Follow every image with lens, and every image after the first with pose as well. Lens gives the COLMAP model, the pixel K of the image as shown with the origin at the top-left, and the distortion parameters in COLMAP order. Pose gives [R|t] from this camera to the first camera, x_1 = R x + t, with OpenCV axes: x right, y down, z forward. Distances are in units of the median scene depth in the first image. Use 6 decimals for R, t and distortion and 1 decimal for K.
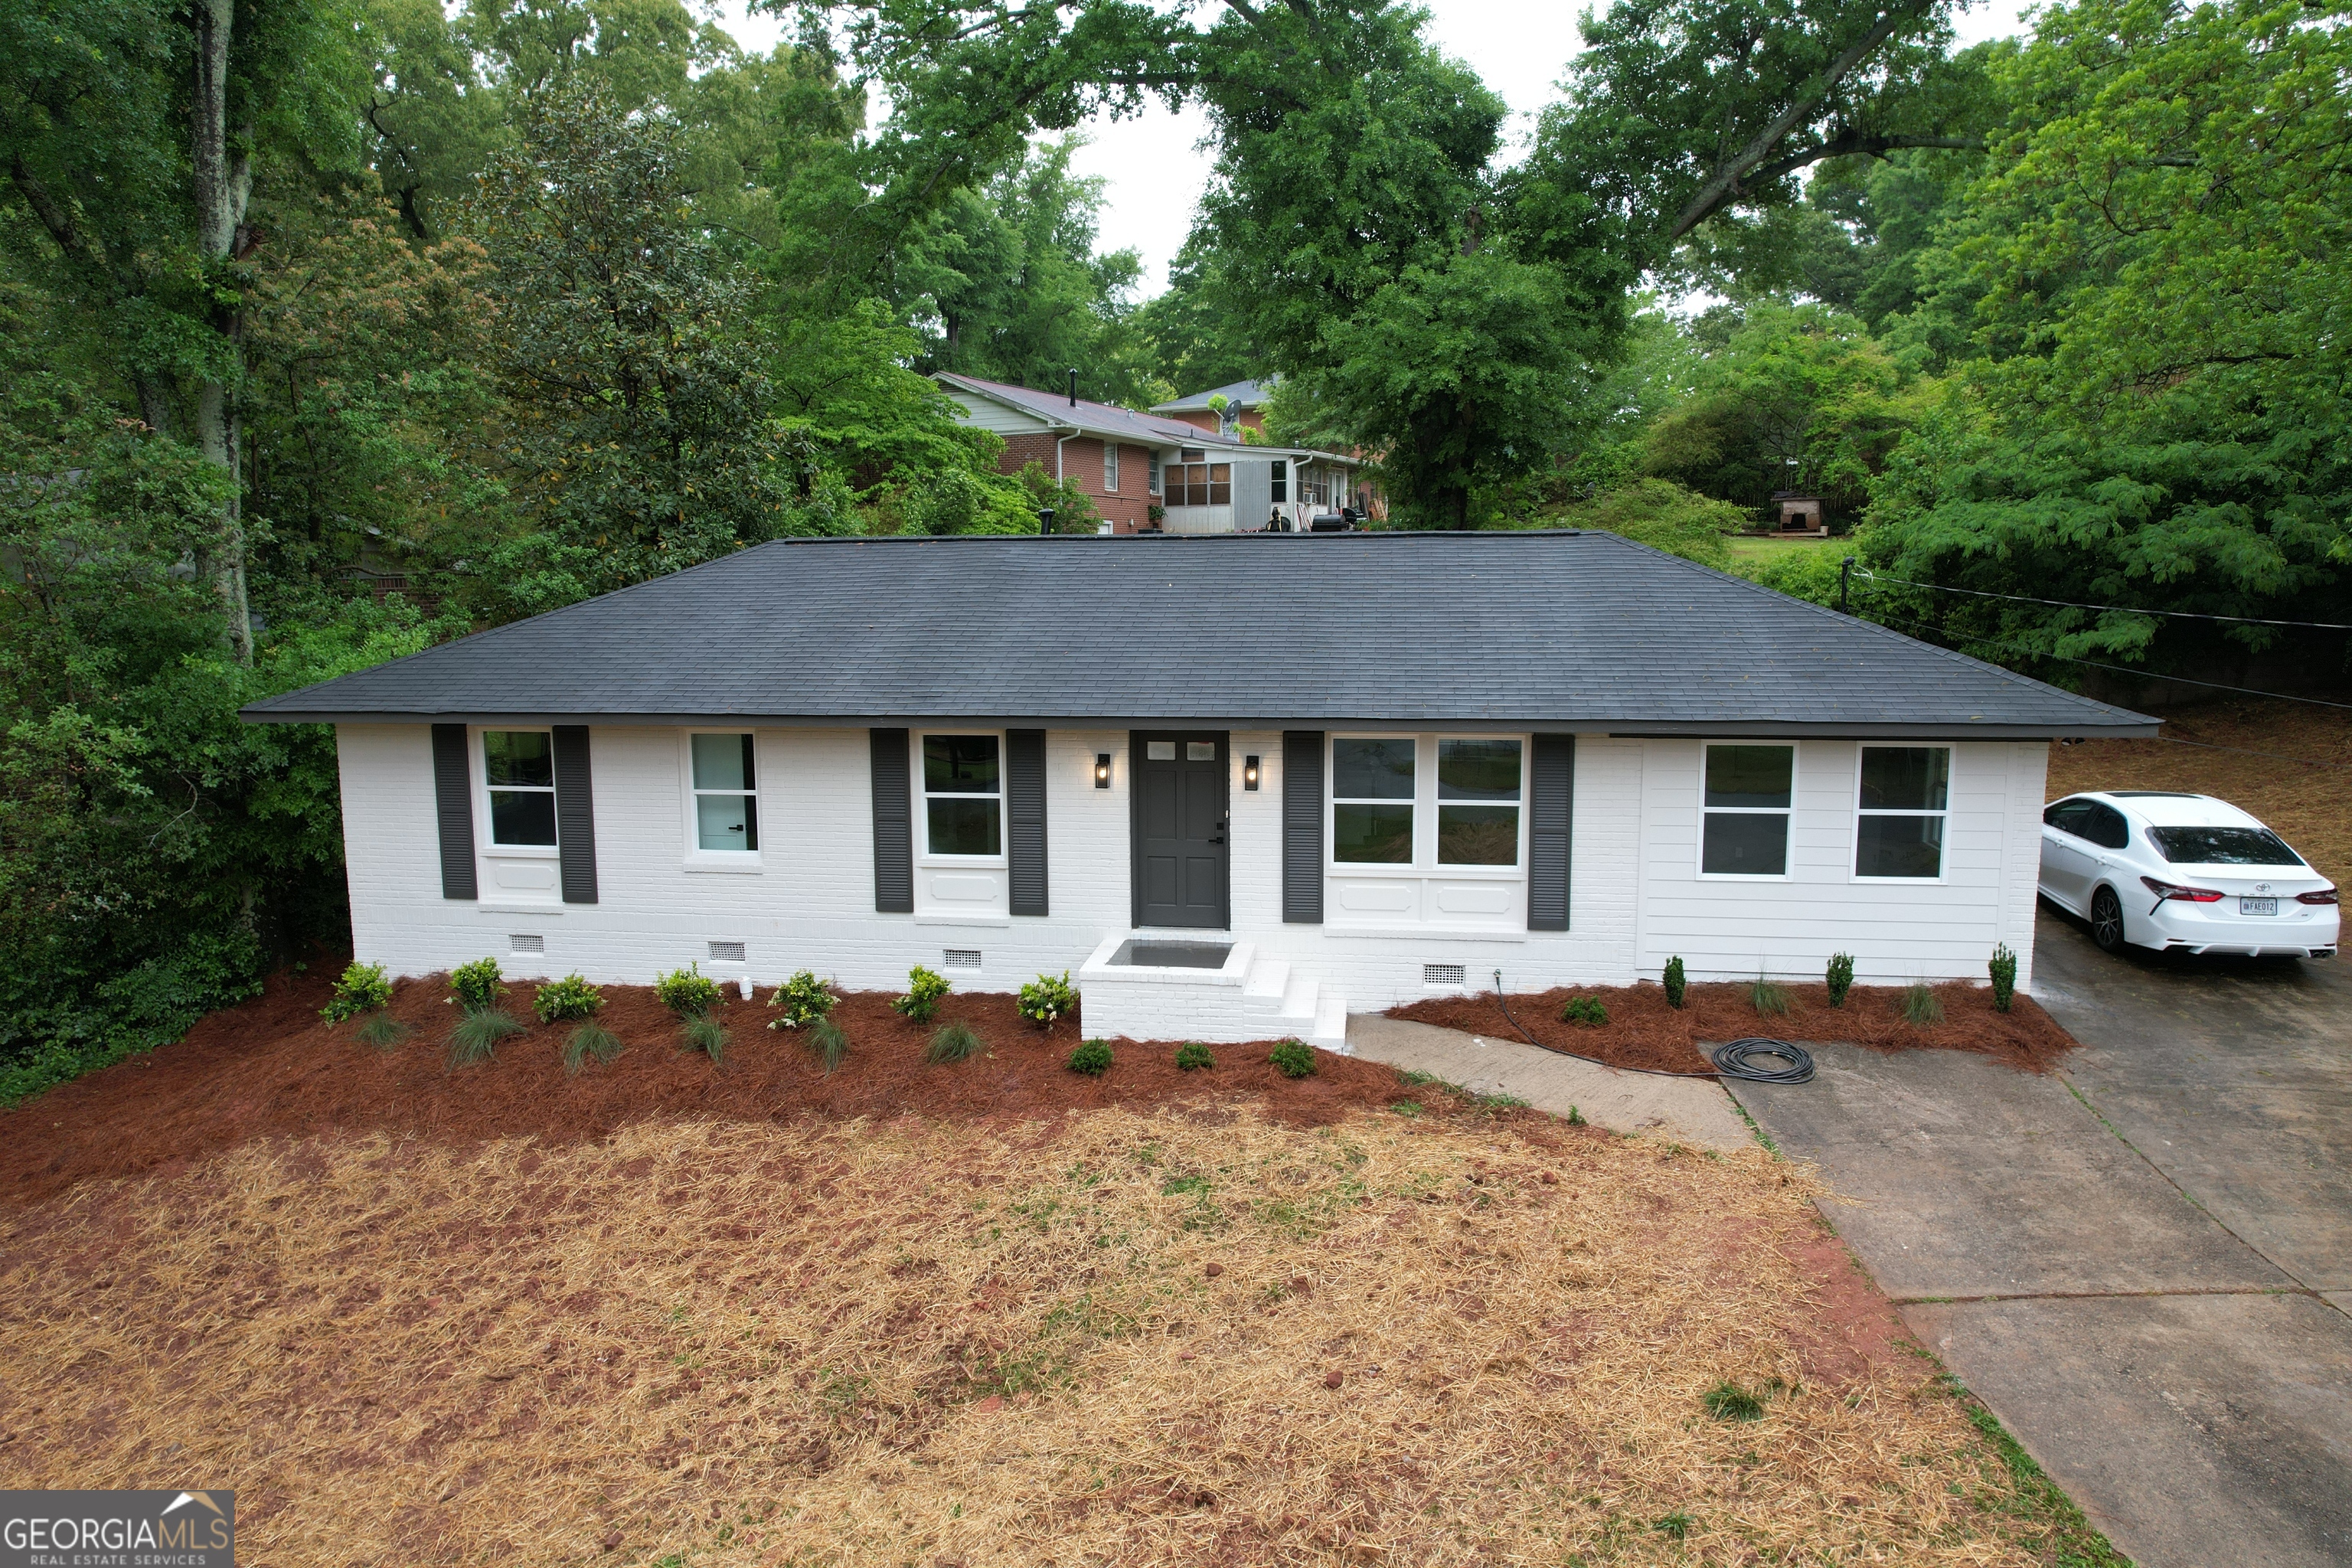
lens RADIAL K [[1509.7, 0, 1179.5], [0, 1509.7, 777.8], [0, 0, 1]] dist [-0.075130, 0.064466]
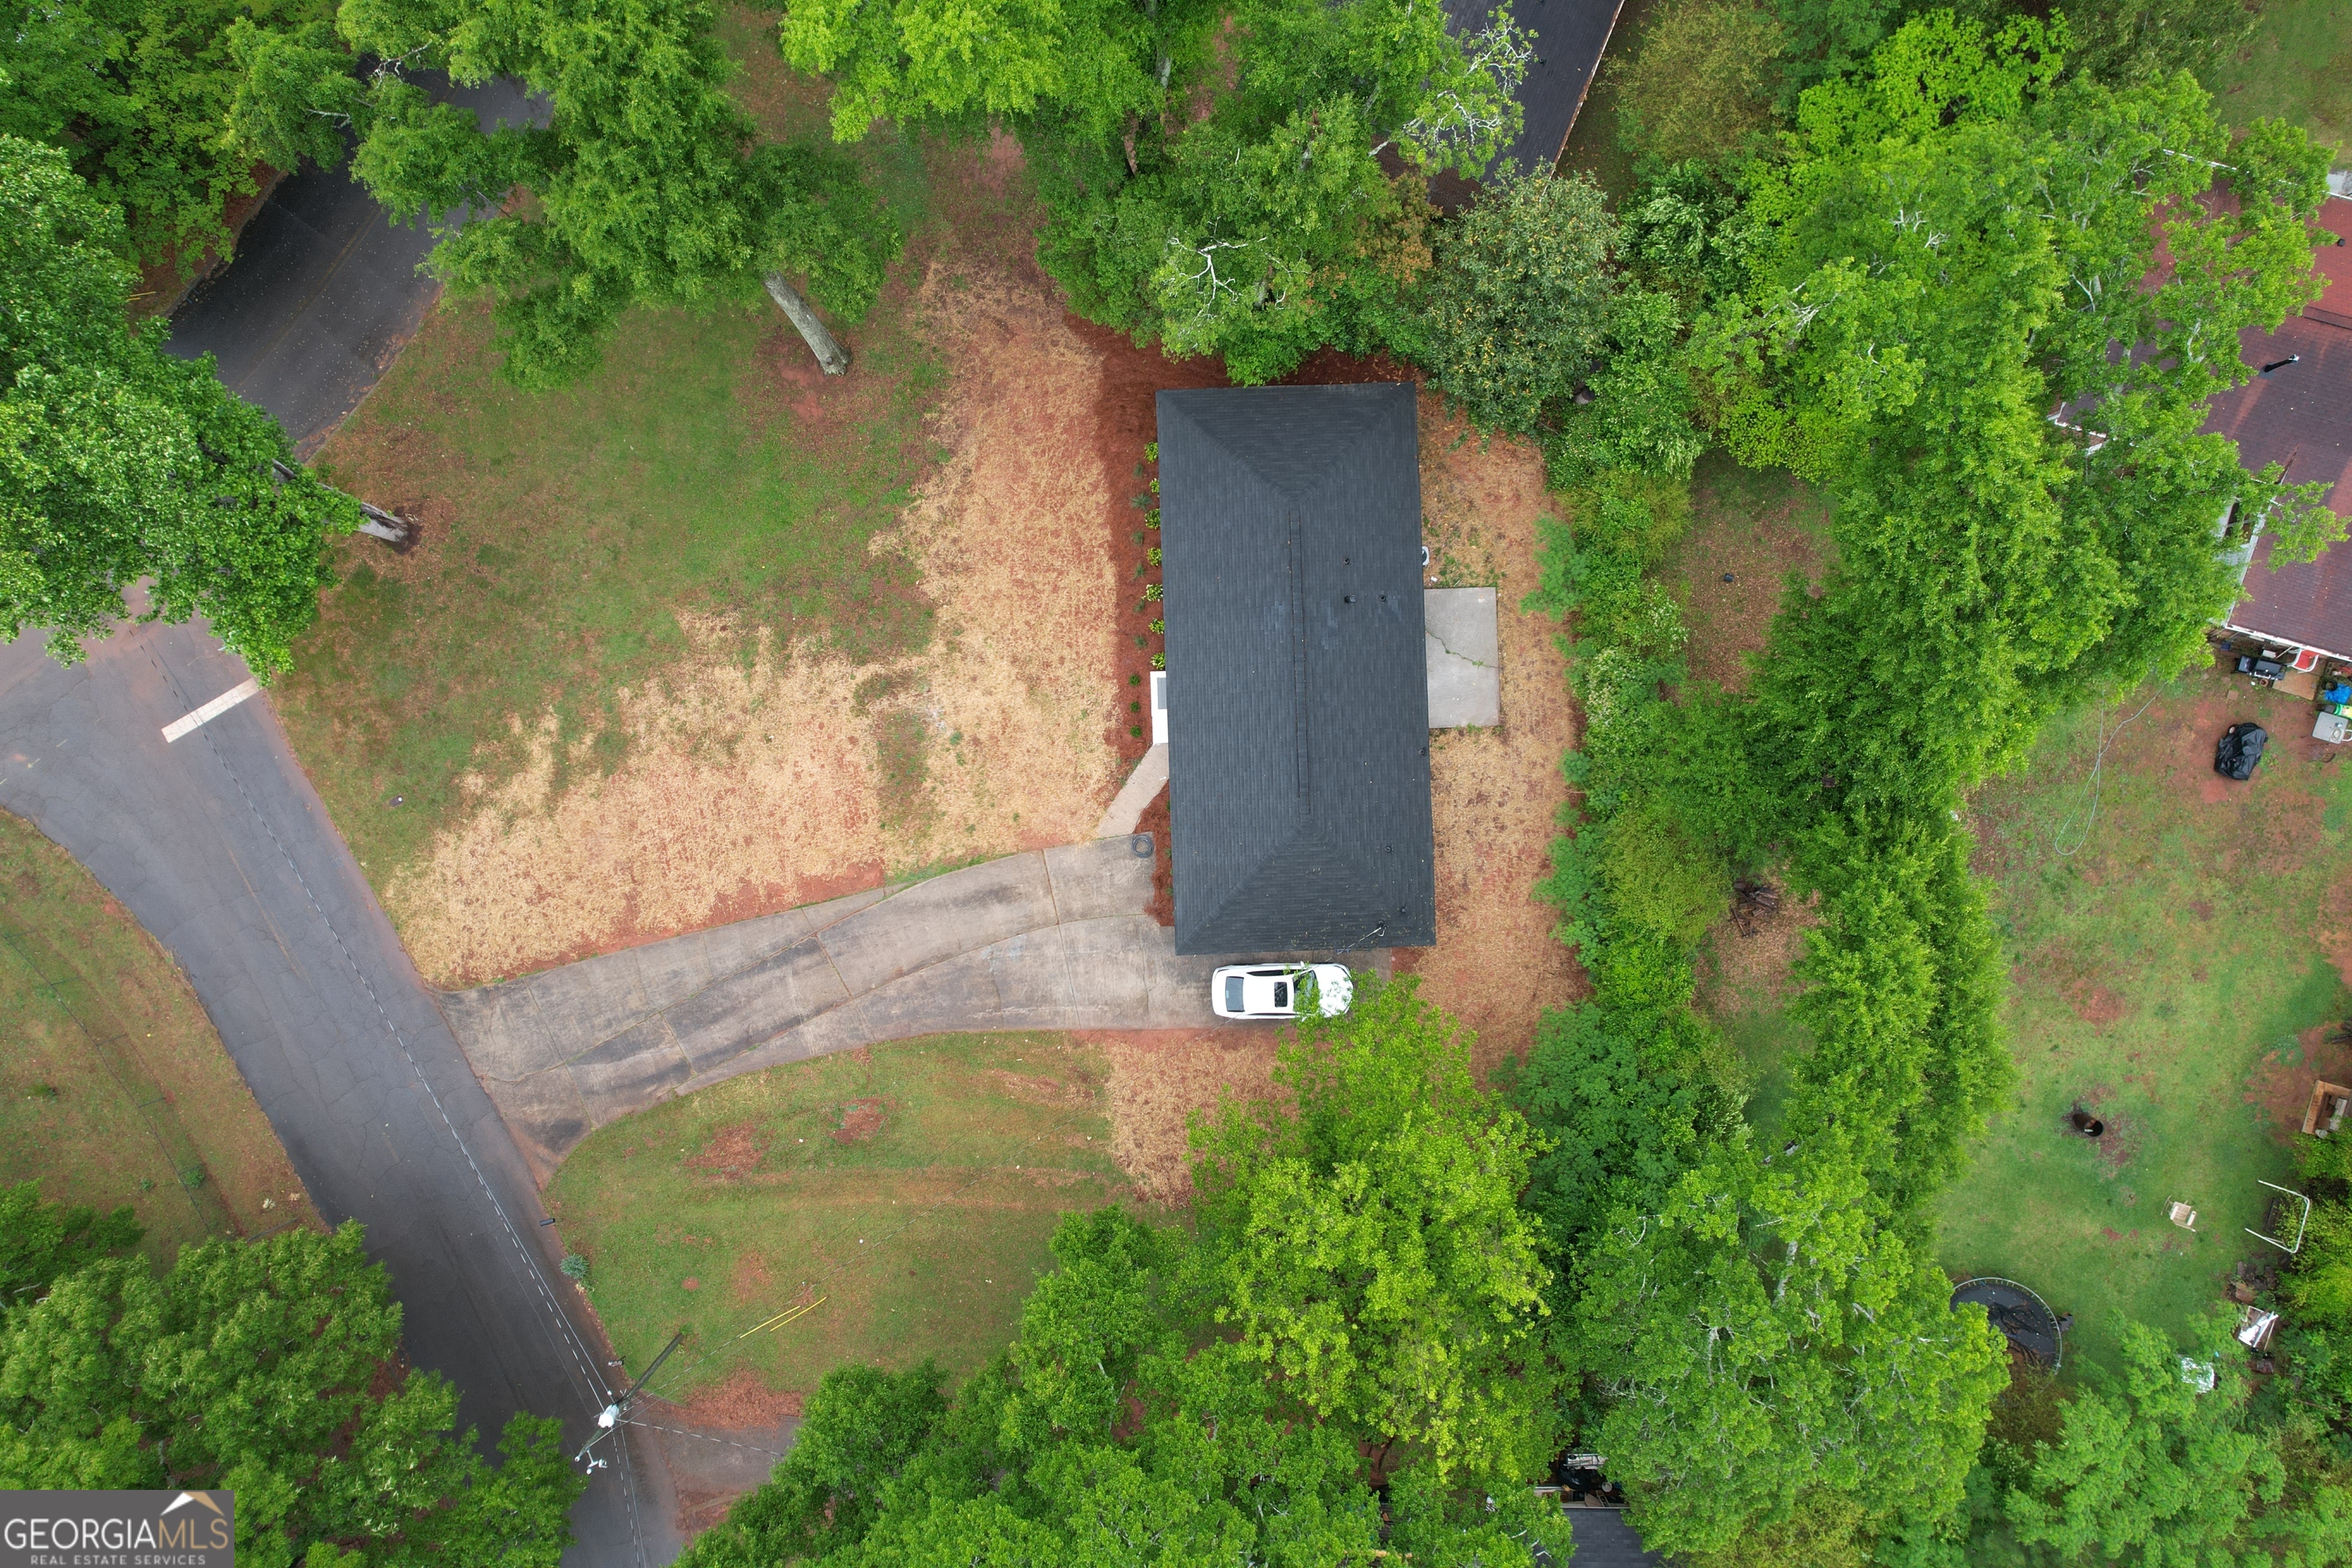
lens RADIAL K [[1509.7, 0, 1176.4], [0, 1509.7, 773.7], [0, 0, 1]] dist [-0.075130, 0.064466]
pose [[0.178851, 0.983850, 0.007195, 0.163558], [-0.128520, 0.016112, 0.991576, -3.551823], [0.975446, -0.178269, 0.129326, 0.532479]]
